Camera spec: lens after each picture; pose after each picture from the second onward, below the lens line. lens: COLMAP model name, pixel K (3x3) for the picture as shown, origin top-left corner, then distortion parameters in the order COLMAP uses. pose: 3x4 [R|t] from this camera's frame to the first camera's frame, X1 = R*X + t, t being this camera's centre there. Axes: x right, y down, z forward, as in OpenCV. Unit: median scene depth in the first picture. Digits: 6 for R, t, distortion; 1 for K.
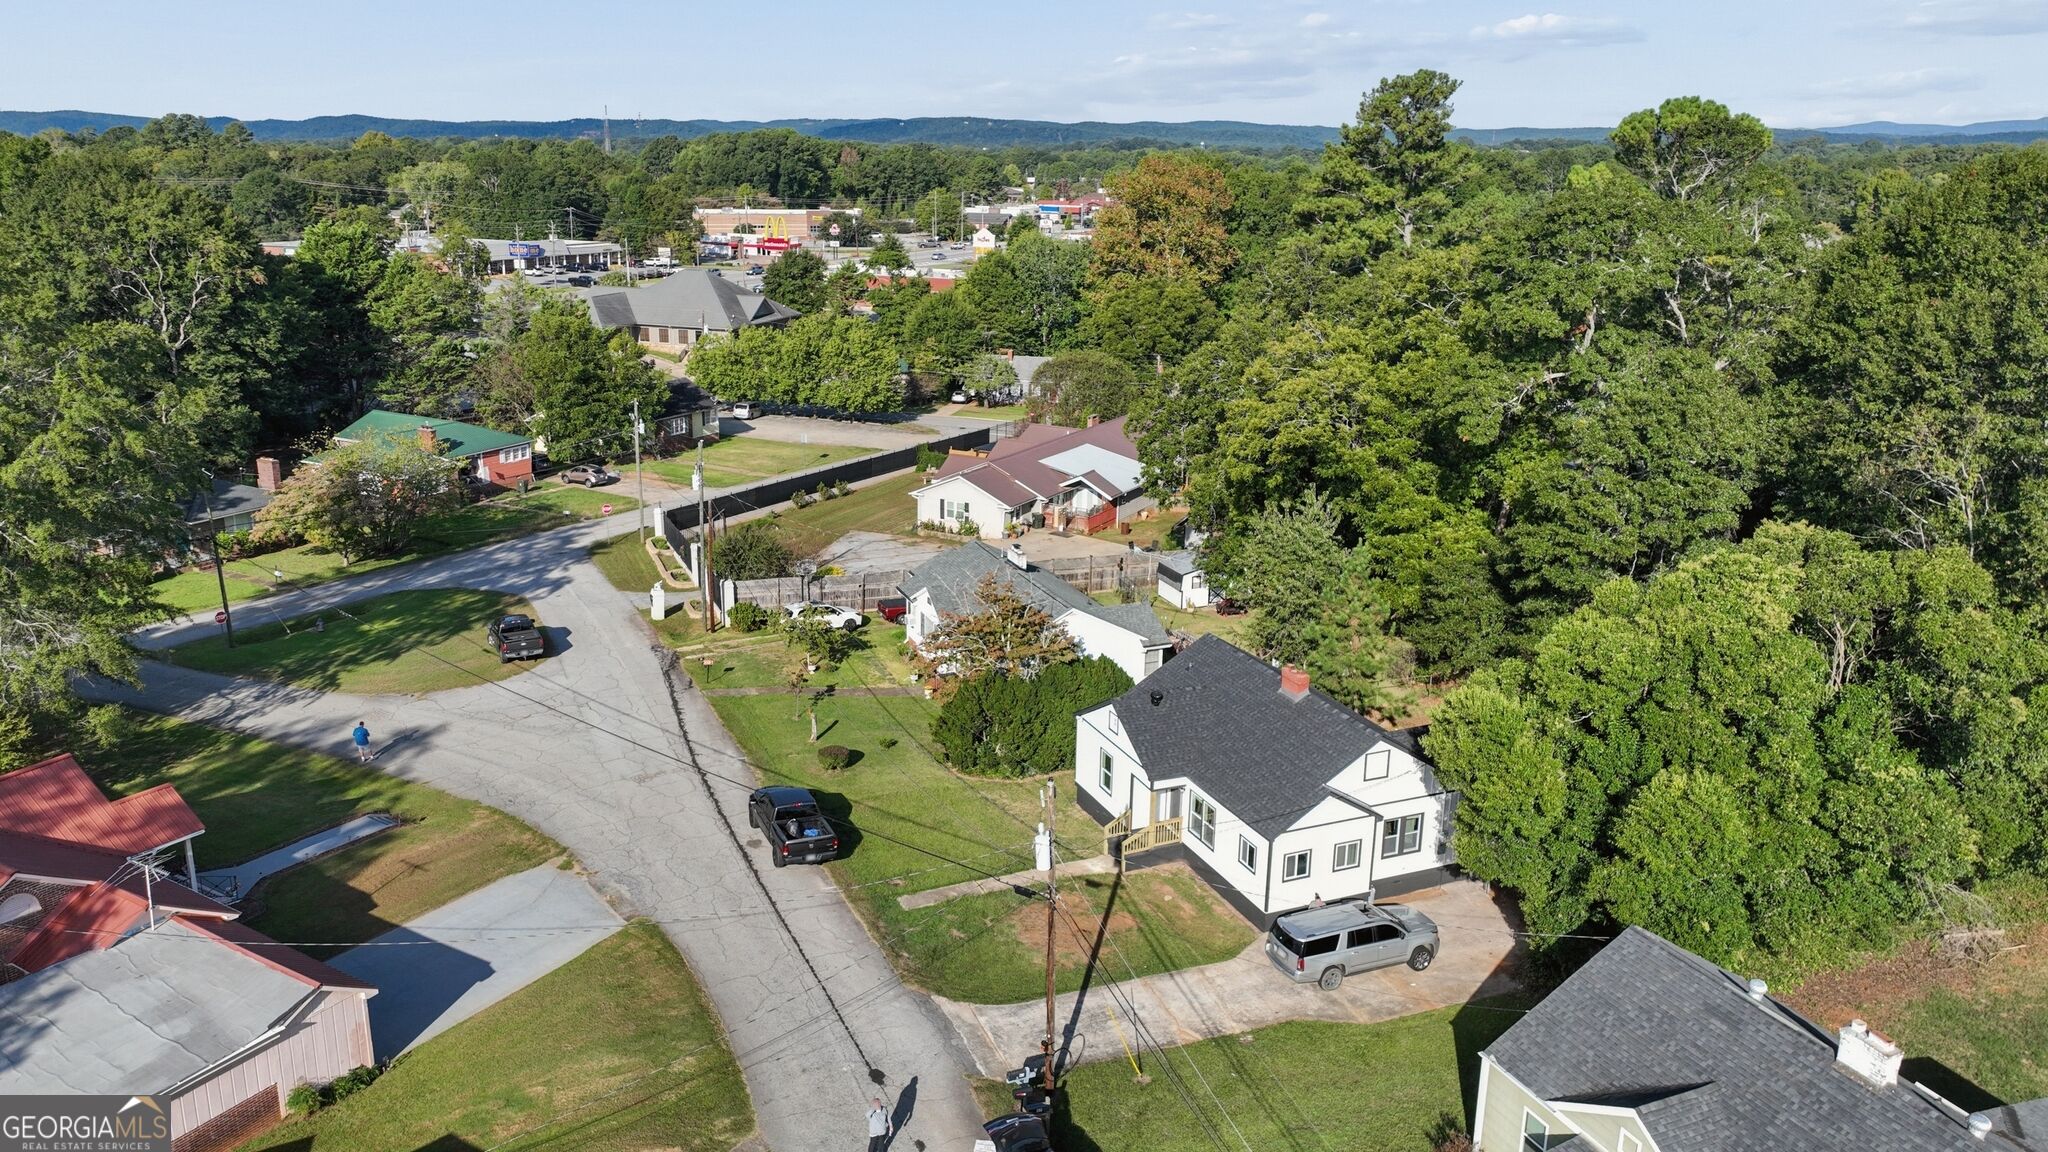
lens RADIAL K [[1451.9, 0, 1021.4], [0, 1451.9, 545.5], [0, 0, 1]] dist [0.003082, 0.003240]
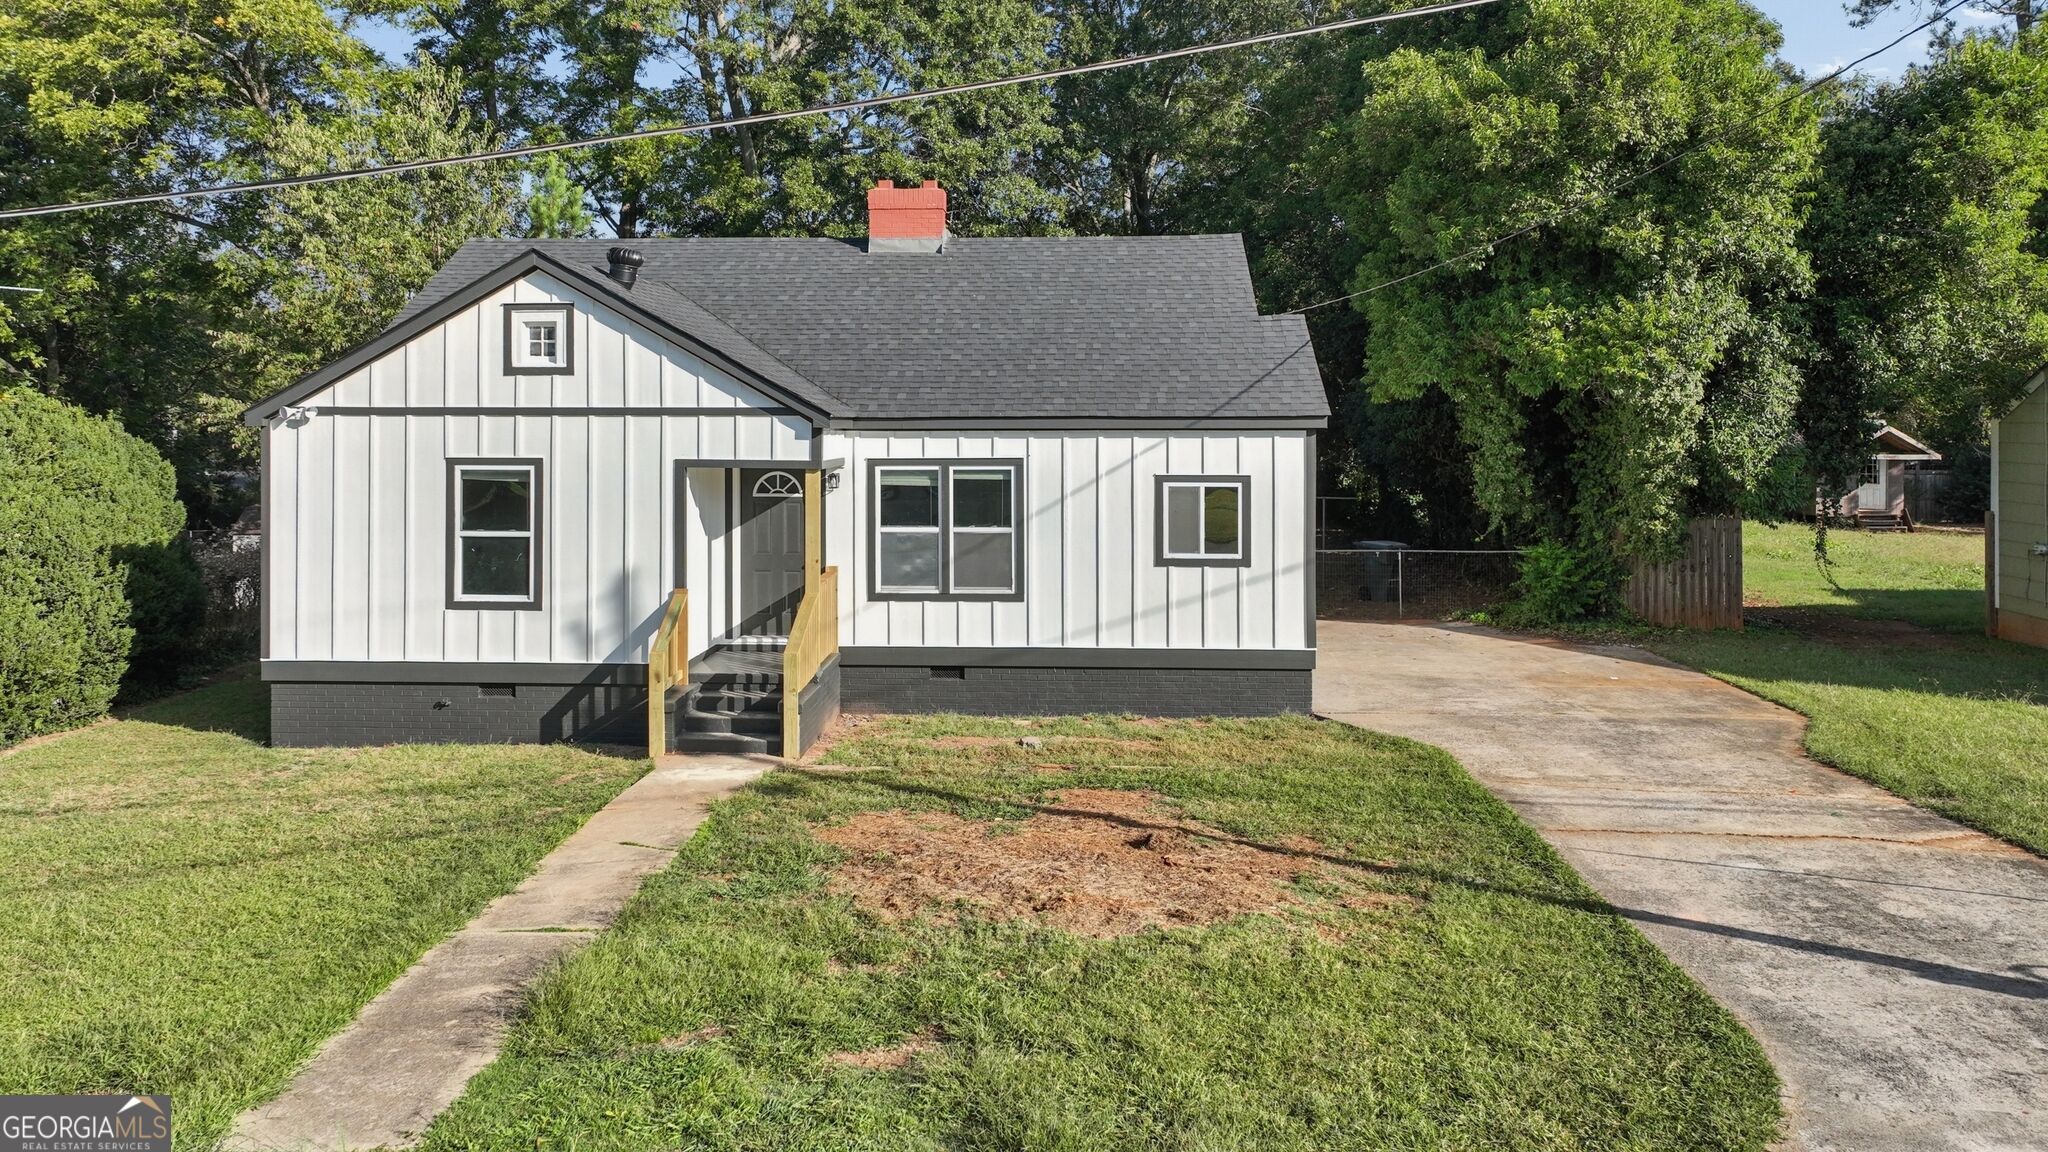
lens RADIAL K [[1486.3, 0, 1009.7], [0, 1486.3, 402.5], [0, 0, 1]] dist [0.002625, 0.001113]
pose [[0.443127, -0.007809, 0.896425, -0.140290], [0.240958, 0.964200, -0.110713, 0.161981], [-0.863469, 0.265061, 0.429144, 0.666556]]
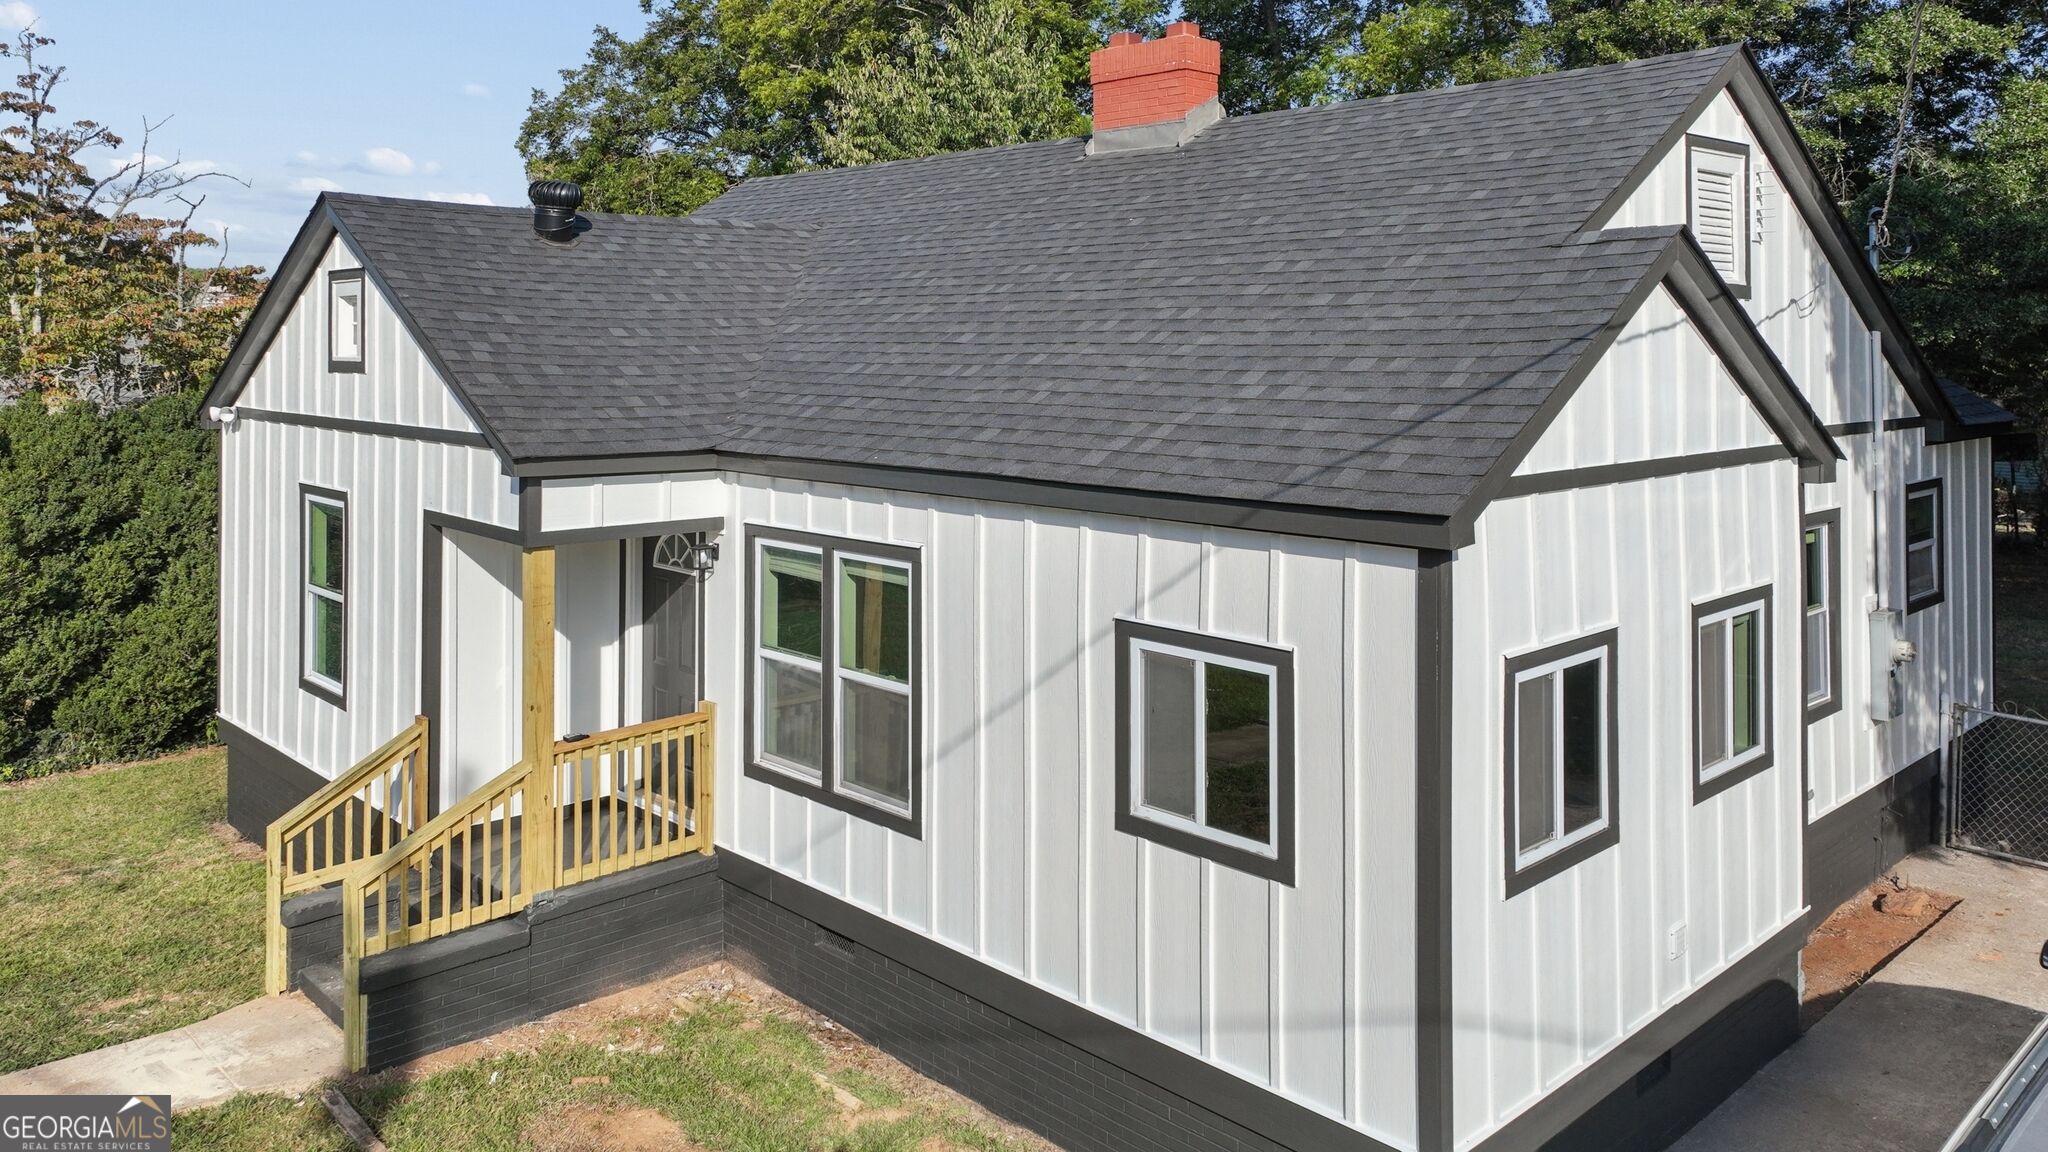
lens RADIAL K [[1505.7, 0, 1018.2], [0, 1505.7, 324.1], [0, 0, 1]] dist [-0.002064, -0.000307]
pose [[0.936982, -0.007635, 0.349293, 0.066046], [0.102468, 0.961802, -0.253846, 0.158188], [-0.334013, 0.273640, 0.901974, 0.652382]]
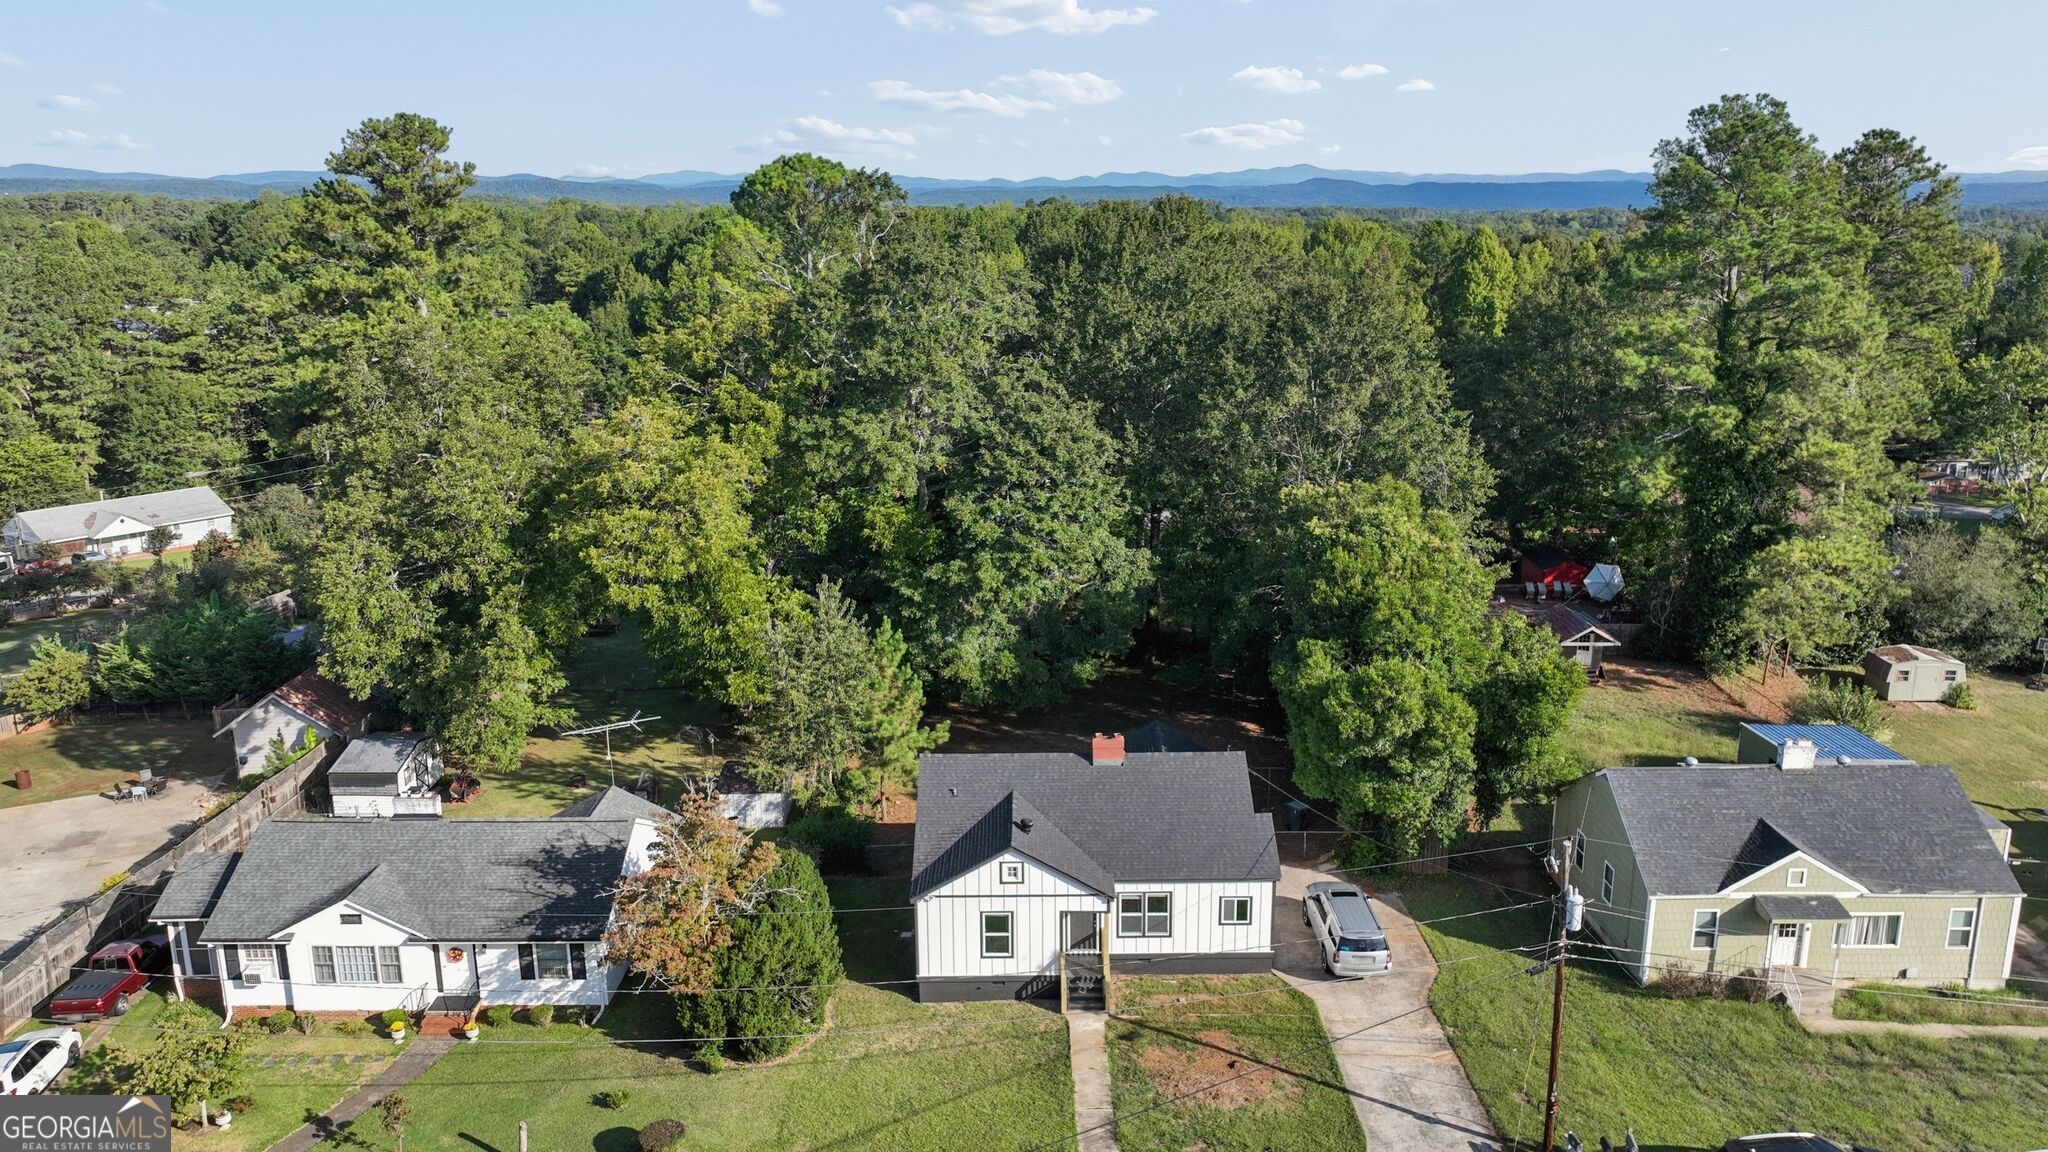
lens RADIAL K [[1472.3, 0, 1025.1], [0, 1472.3, 547.8], [0, 0, 1]] dist [0.004496, 0.010242]
pose [[0.386343, -0.223023, 0.894986, -0.563963], [0.253189, 0.958696, 0.129604, -0.144880], [-0.886924, 0.176529, 0.426852, 0.496597]]
